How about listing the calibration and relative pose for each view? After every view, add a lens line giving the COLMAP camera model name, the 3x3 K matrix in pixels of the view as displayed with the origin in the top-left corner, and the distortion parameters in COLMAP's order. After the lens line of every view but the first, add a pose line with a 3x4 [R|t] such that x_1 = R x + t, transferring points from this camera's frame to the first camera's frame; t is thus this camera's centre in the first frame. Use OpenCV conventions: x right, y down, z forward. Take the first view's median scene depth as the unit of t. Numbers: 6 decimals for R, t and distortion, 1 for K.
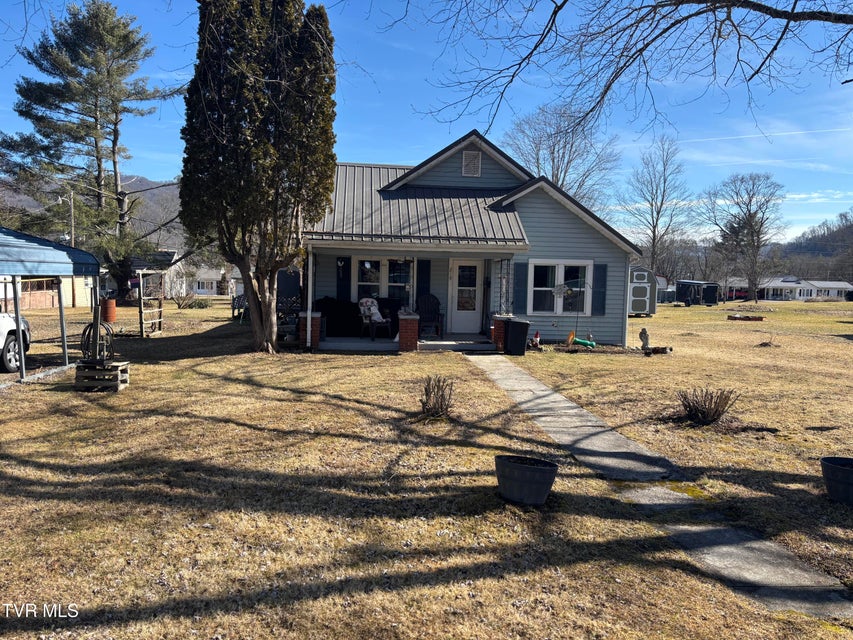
lens RADIAL K [[644.4, 0, 425.5], [0, 644.4, 322.0], [0, 0, 1]] dist [-0.001176, 0.000239]
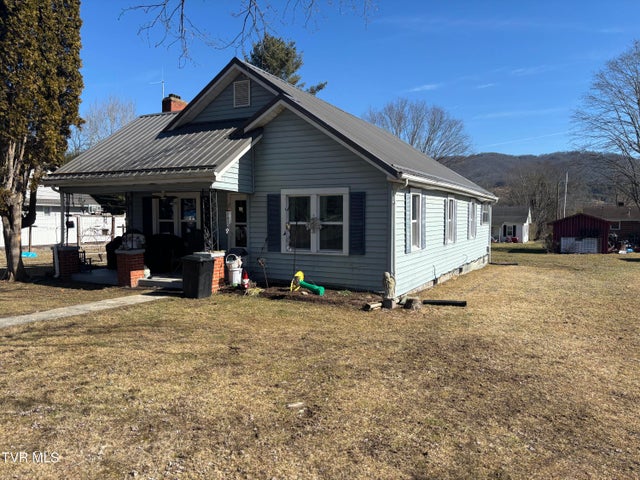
lens RADIAL K [[483.5, 0, 319.9], [0, 483.5, 239.0], [0, 0, 1]] dist [-0.001176, 0.000239]
pose [[0.846954, 0.004986, -0.531643, 0.554672], [-0.021387, 0.999466, -0.024698, -0.014494], [0.531236, 0.032288, 0.846609, 0.461726]]
